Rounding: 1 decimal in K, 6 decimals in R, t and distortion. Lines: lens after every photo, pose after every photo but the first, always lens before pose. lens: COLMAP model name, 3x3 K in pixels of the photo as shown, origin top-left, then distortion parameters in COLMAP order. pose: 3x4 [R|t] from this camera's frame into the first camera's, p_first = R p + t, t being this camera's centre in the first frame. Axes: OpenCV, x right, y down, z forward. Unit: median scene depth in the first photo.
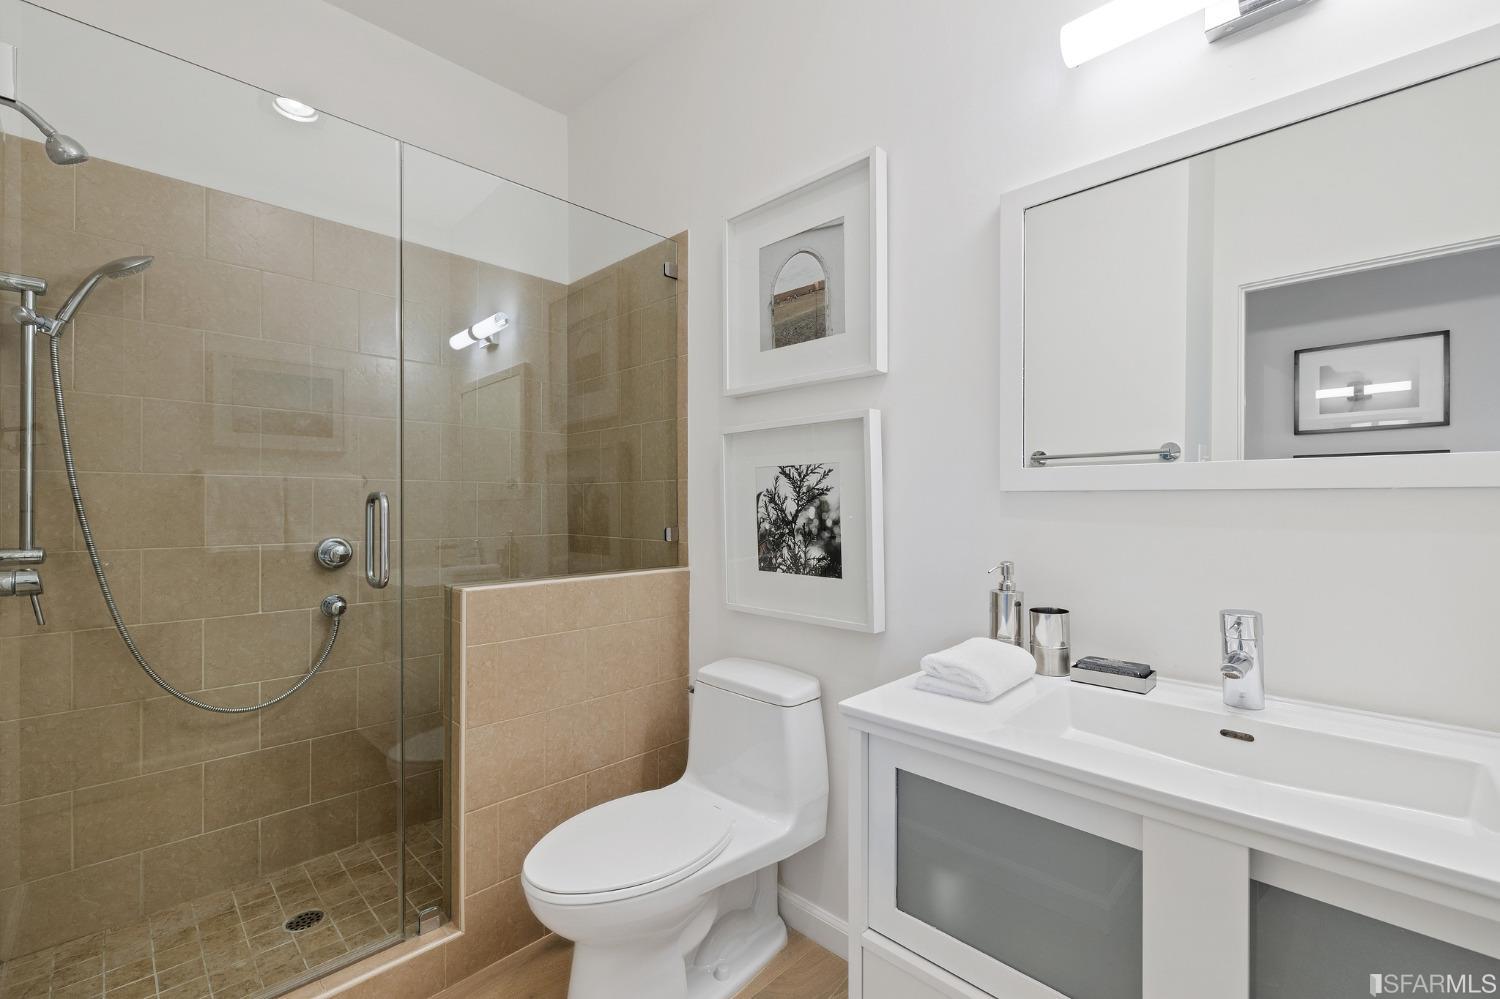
lens RADIAL K [[639.1, 0, 746.5], [0, 639.1, 497.9], [0, 0, 1]] dist [0.003396, 0.000196]
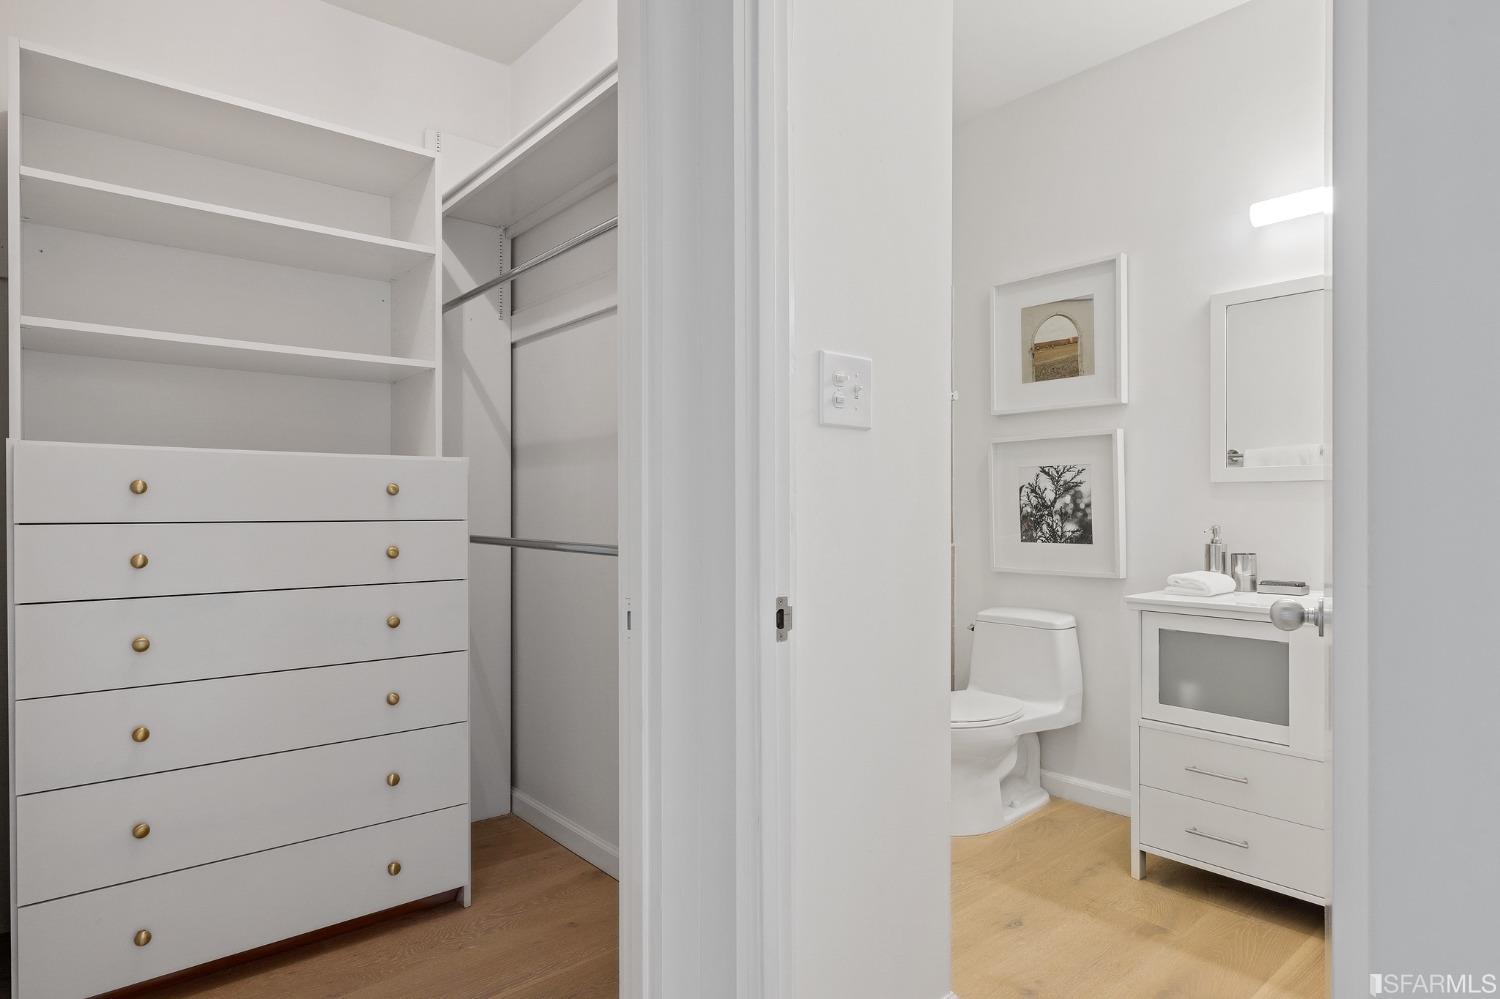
lens RADIAL K [[837.9, 0, 754.2], [0, 837.9, 505.5], [0, 0, 1]] dist [0.018126, -0.001288]
pose [[0.996919, -0.004221, -0.078325, -0.450686], [0.004561, 0.999981, 0.004151, 0.026378], [0.078306, -0.004495, 0.996919, -0.928539]]
